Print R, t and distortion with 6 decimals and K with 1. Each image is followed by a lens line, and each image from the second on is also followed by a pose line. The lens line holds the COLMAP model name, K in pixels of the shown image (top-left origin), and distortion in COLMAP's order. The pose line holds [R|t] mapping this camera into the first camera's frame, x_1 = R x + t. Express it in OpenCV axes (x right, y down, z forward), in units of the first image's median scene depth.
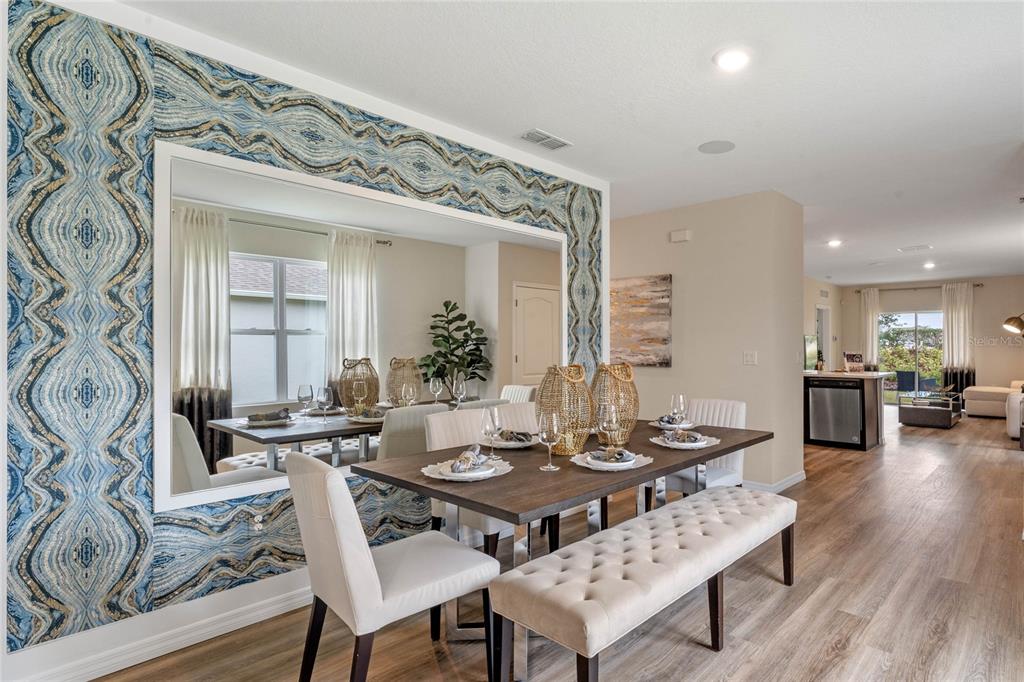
lens RADIAL K [[465.8, 0, 512.0], [0, 465.8, 341.0], [0, 0, 1]] dist [-0.000797, -0.000355]
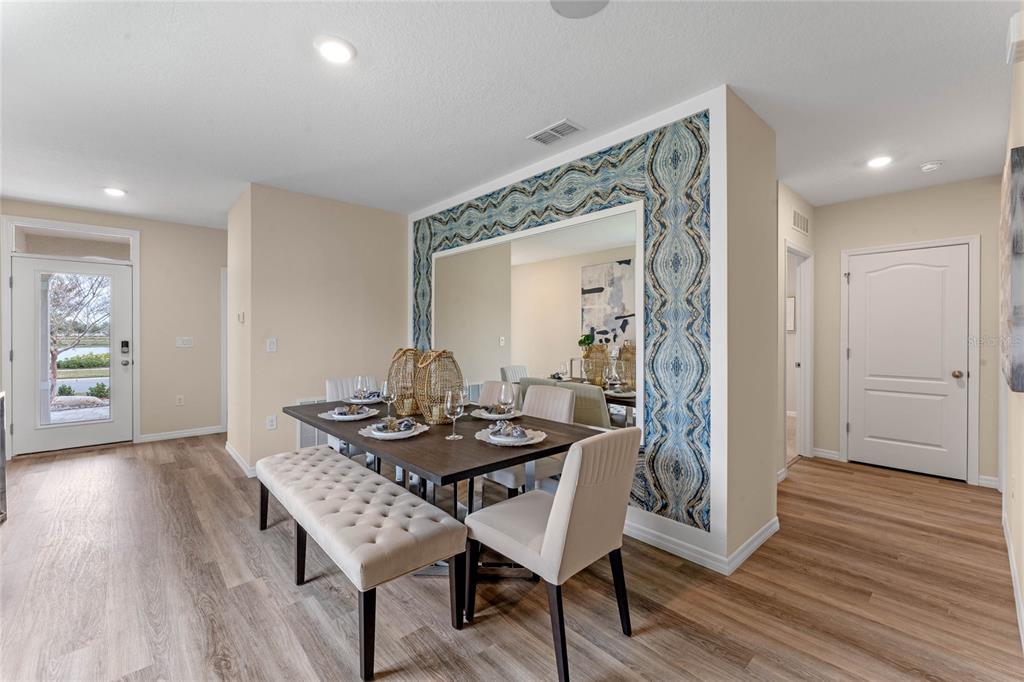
lens RADIAL K [[428.4, 0, 510.3], [0, 428.4, 333.9], [0, 0, 1]] dist [0.001089, 0.000152]
pose [[0.026935, -0.003172, -0.999632, 0.861328], [0.005334, 0.999981, -0.003030, 0.009775], [0.999623, -0.005251, 0.026951, 0.733378]]
